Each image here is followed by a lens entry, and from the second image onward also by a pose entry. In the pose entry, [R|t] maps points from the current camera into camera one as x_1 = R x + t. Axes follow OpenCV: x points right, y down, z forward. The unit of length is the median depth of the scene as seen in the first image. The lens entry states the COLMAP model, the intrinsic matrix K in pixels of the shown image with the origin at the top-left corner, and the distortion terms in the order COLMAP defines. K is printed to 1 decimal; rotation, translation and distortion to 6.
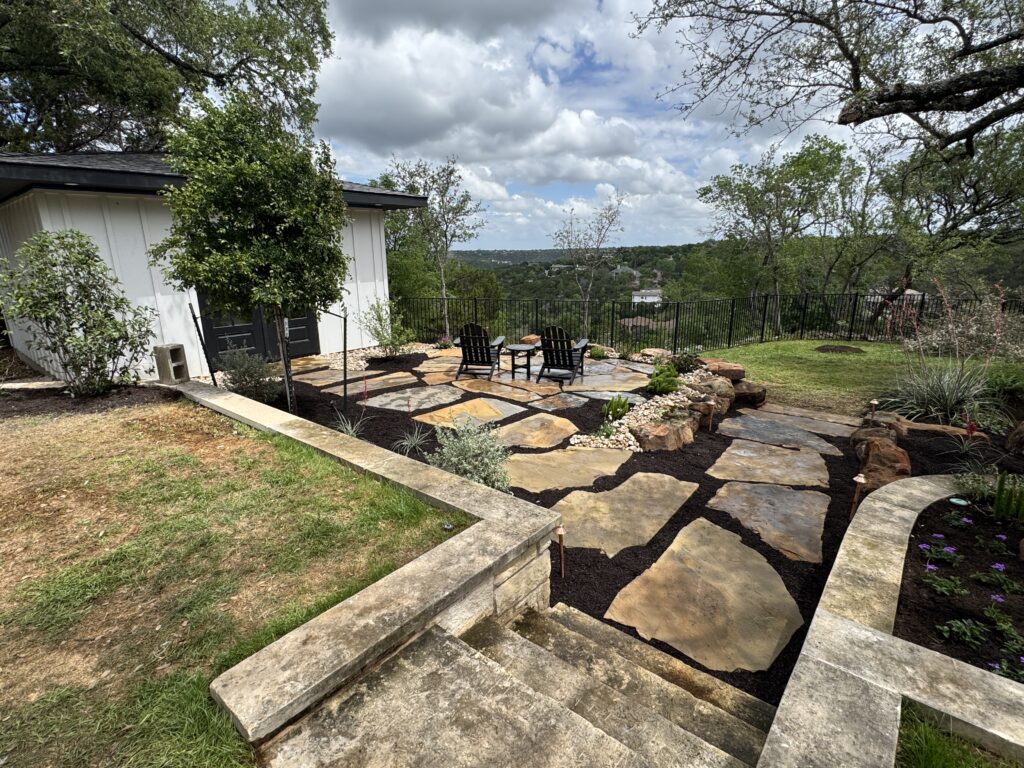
lens RADIAL K [[512.3, 0, 512.0], [0, 512.3, 384.0], [0, 0, 1]] dist [0.001125, -0.000022]
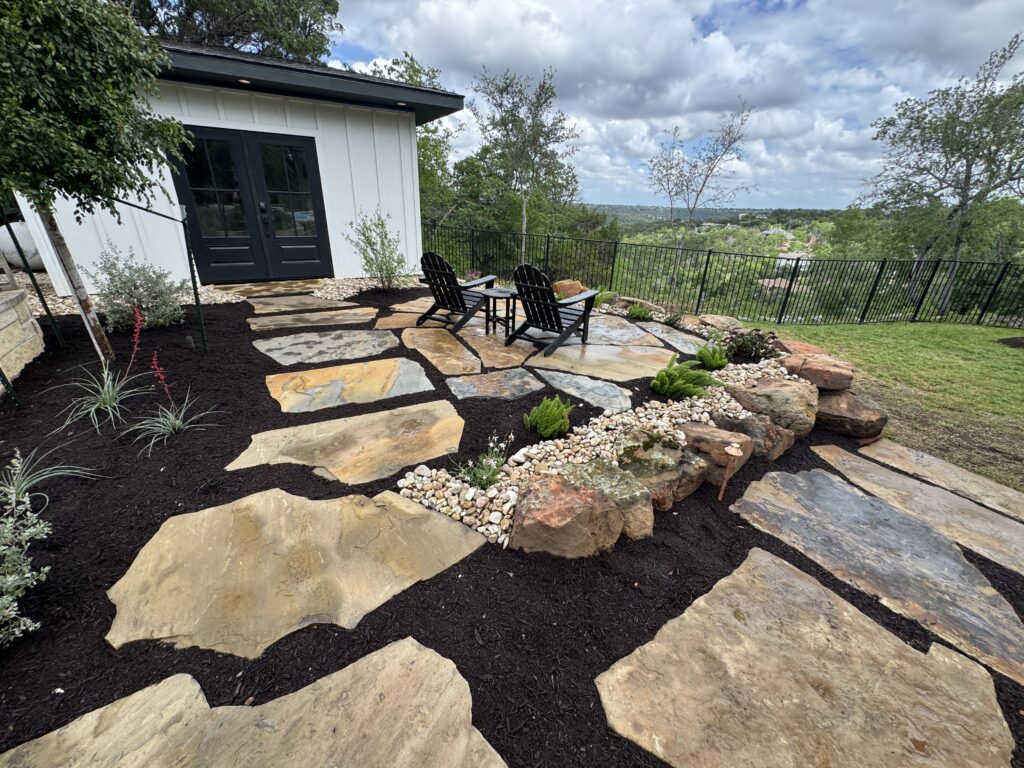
lens RADIAL K [[413.4, 0, 512.0], [0, 413.4, 384.0], [0, 0, 1]] dist [-0.000435, 0.000121]
pose [[0.944245, 0.168841, -0.282656, 0.250728], [-0.122598, 0.977069, 0.174087, -0.055842], [0.305568, -0.129727, 0.943292, 0.495760]]
